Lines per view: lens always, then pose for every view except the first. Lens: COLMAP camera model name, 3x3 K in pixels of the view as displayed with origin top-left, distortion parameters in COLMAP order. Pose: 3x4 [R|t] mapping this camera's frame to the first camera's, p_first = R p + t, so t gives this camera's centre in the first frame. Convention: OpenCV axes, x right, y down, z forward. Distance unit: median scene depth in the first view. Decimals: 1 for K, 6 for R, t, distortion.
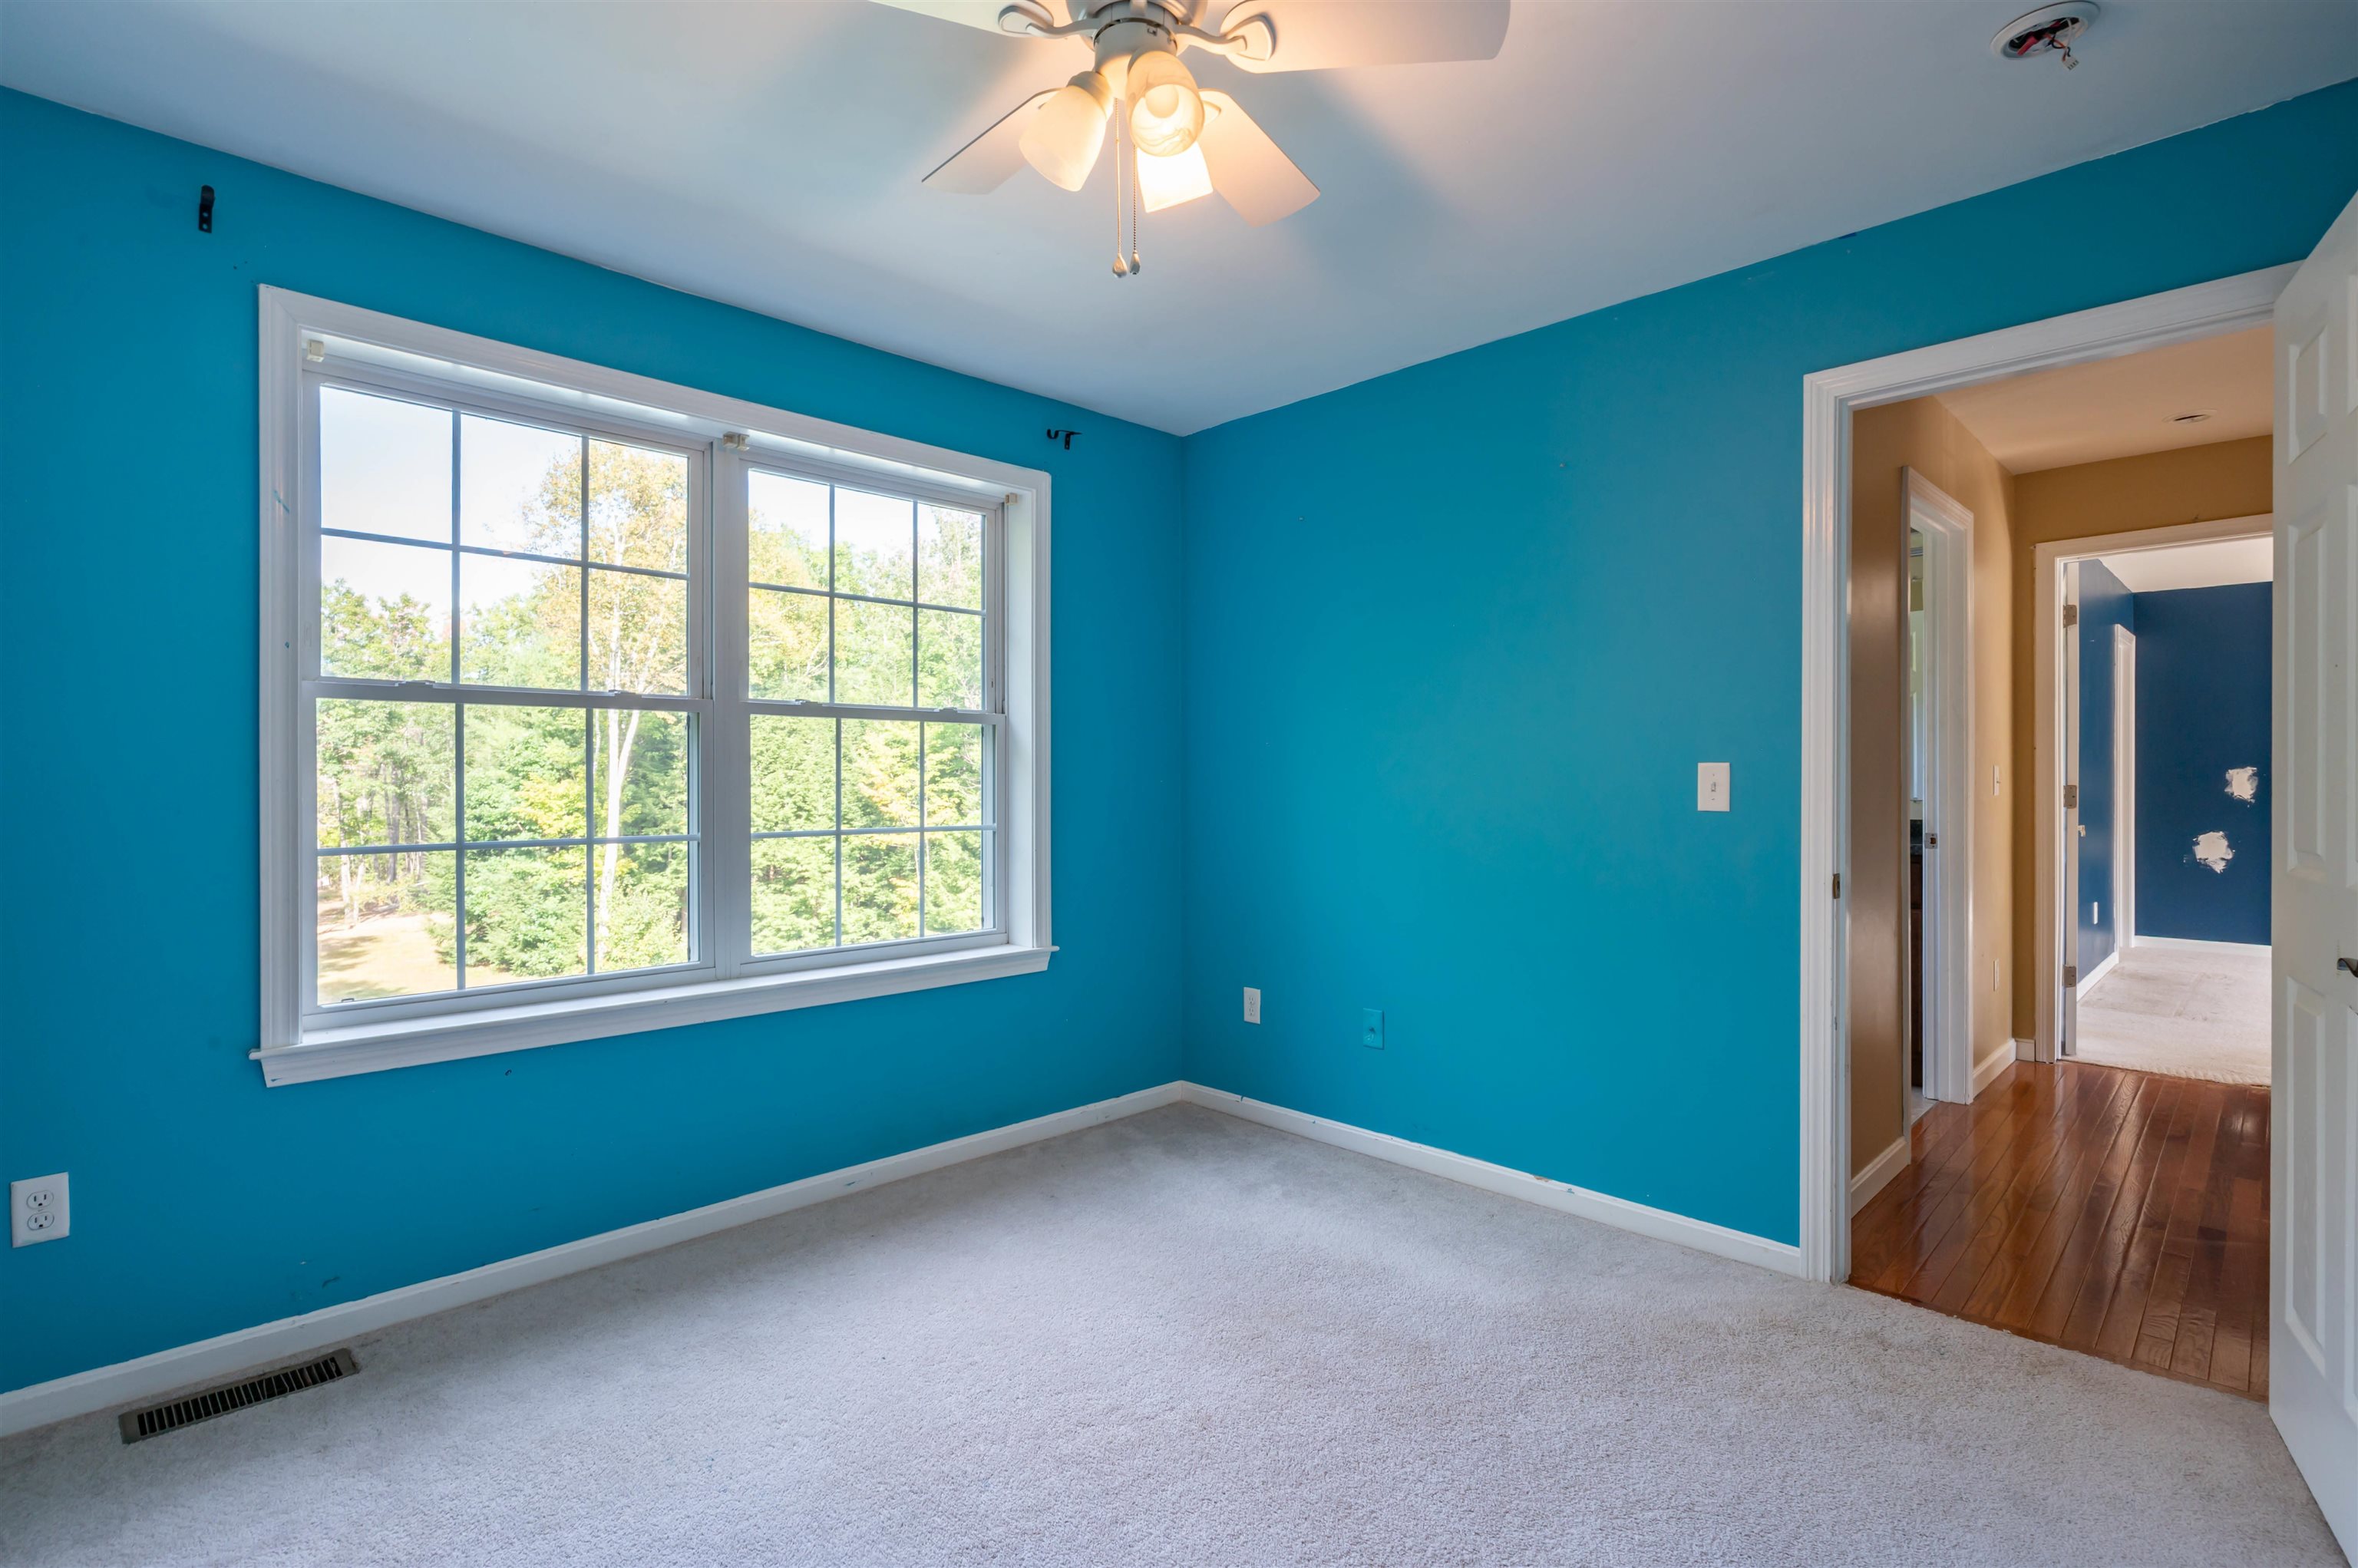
lens RADIAL K [[1138.0, 0, 1179.0], [0, 1138.0, 784.0], [0, 0, 1]] dist [-0.000856, 0.000073]
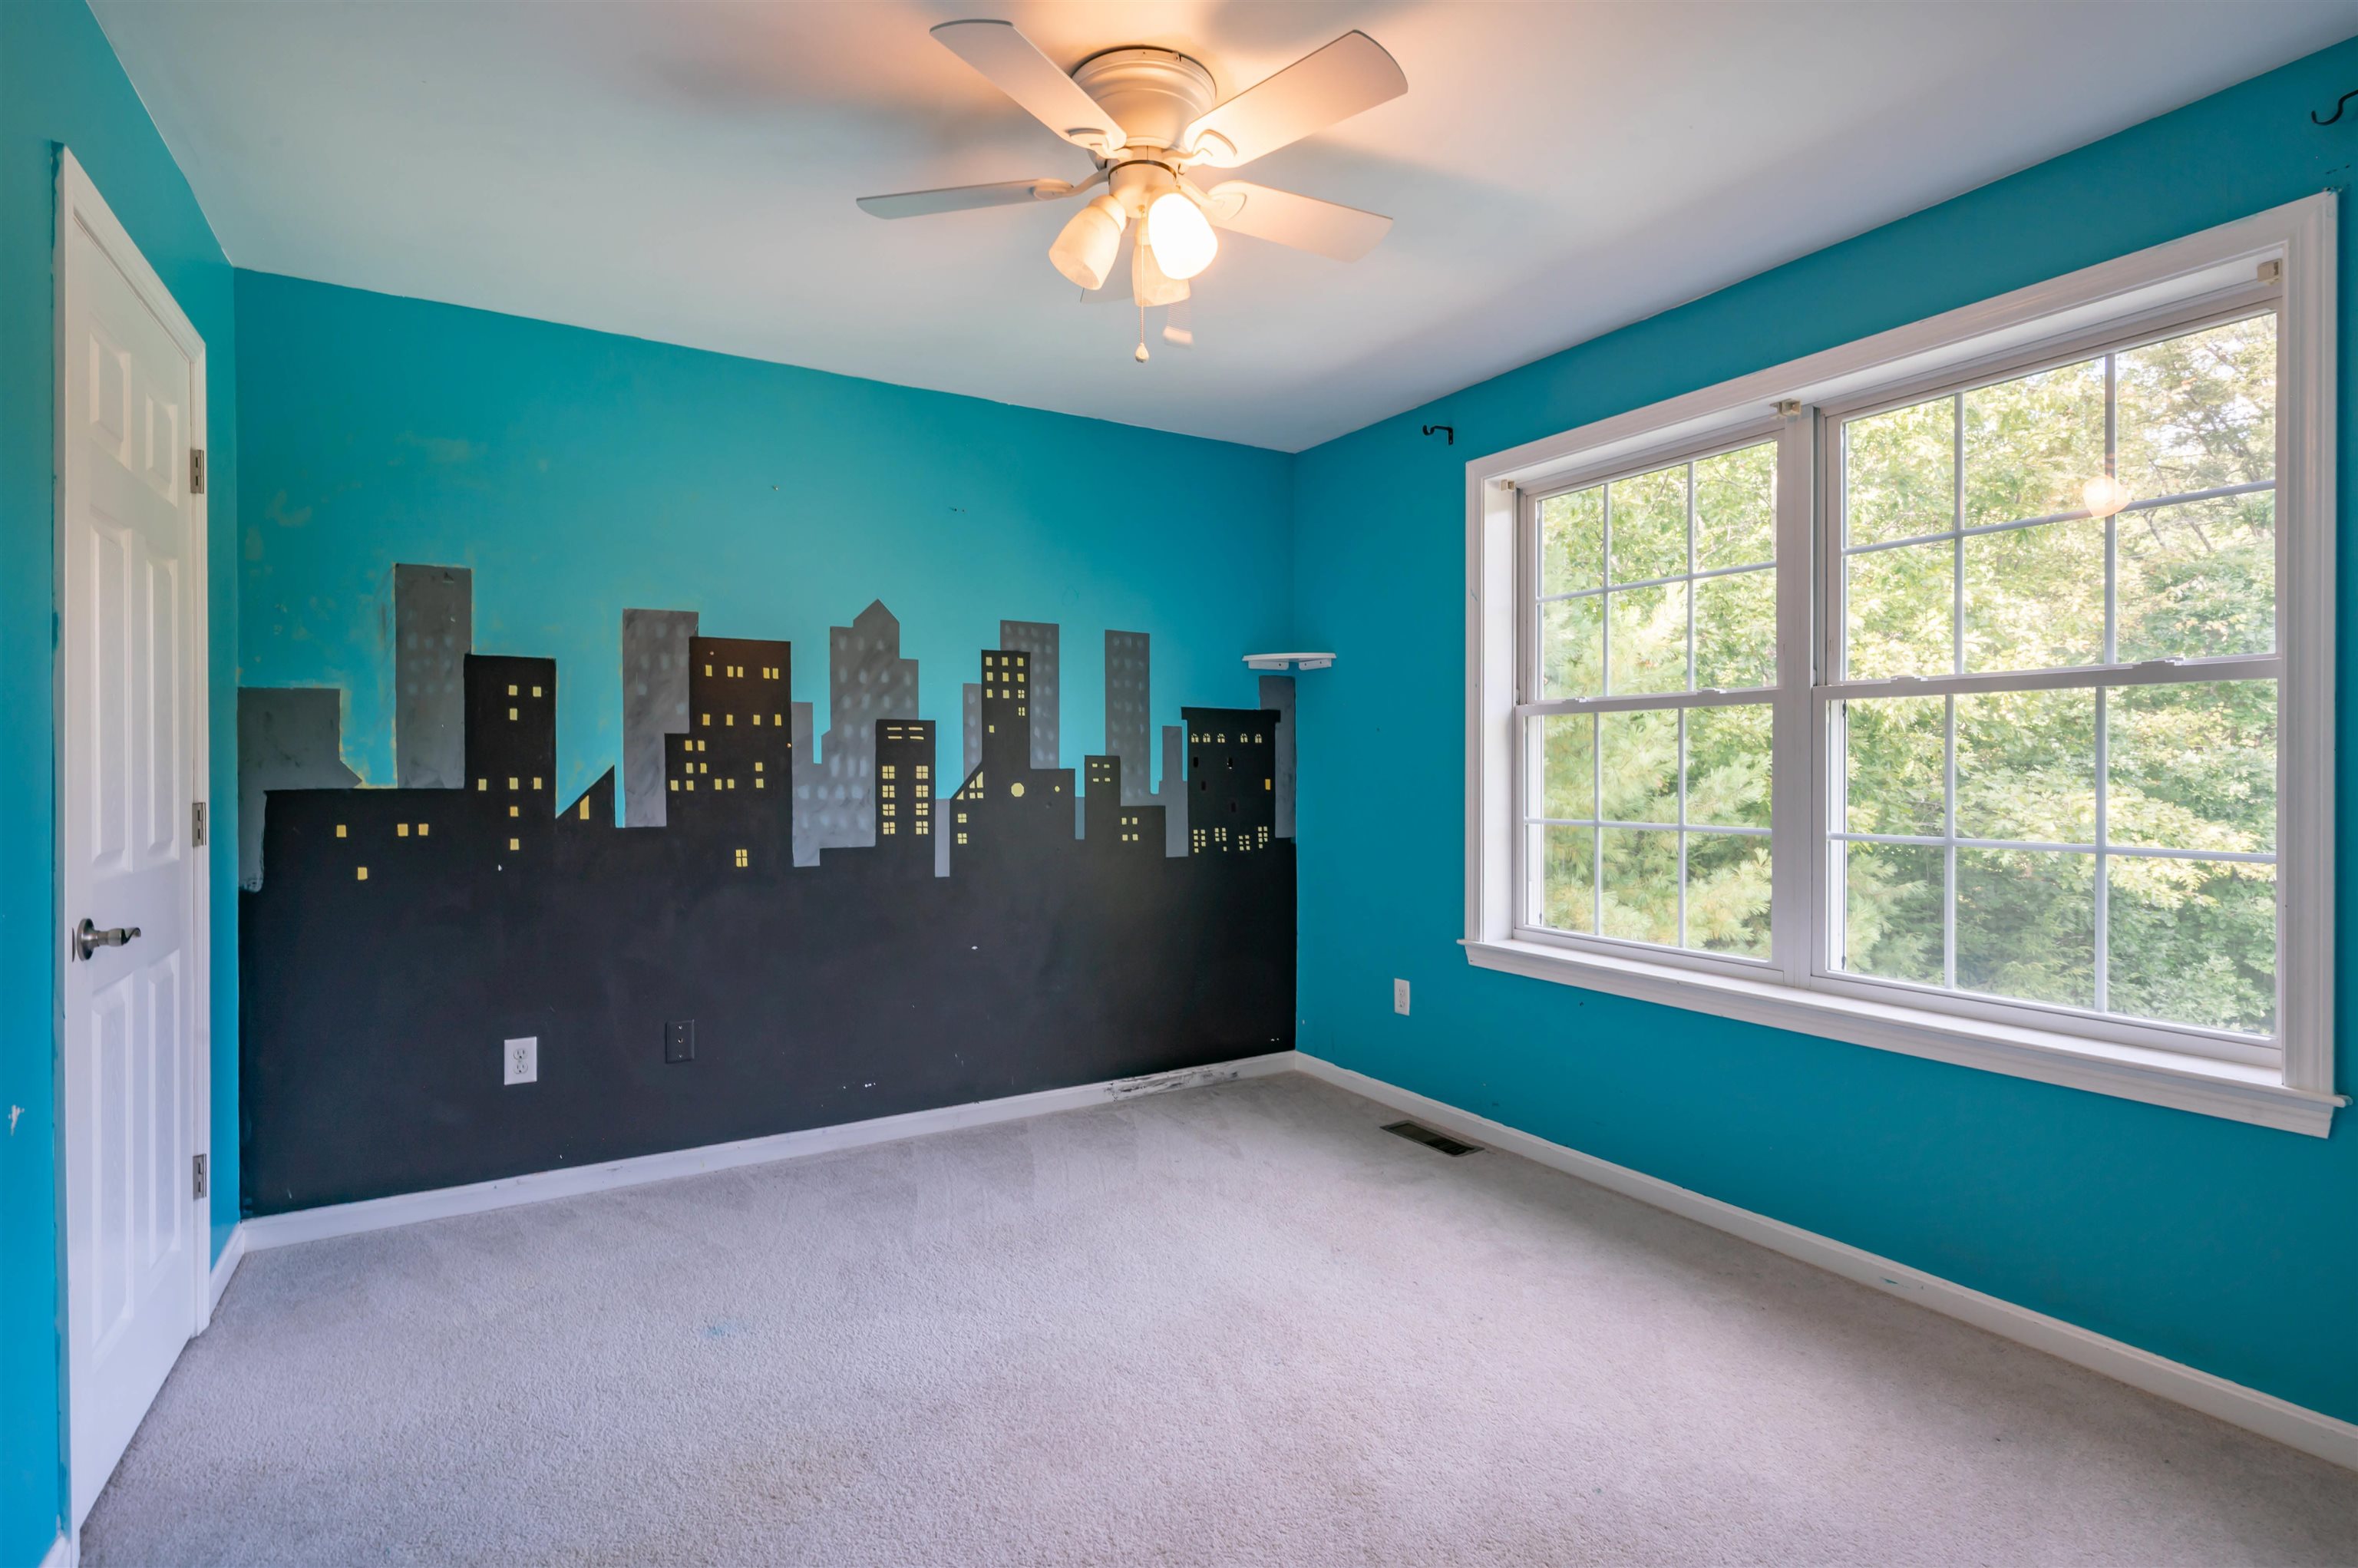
lens RADIAL K [[1138.0, 0, 1179.0], [0, 1138.0, 784.0], [0, 0, 1]] dist [-0.000856, 0.000073]
pose [[-0.249818, 0.008617, -0.968255, 0.675281], [-0.008628, 0.999901, 0.011124, -0.001112], [0.968254, 0.011133, -0.249719, 0.798584]]
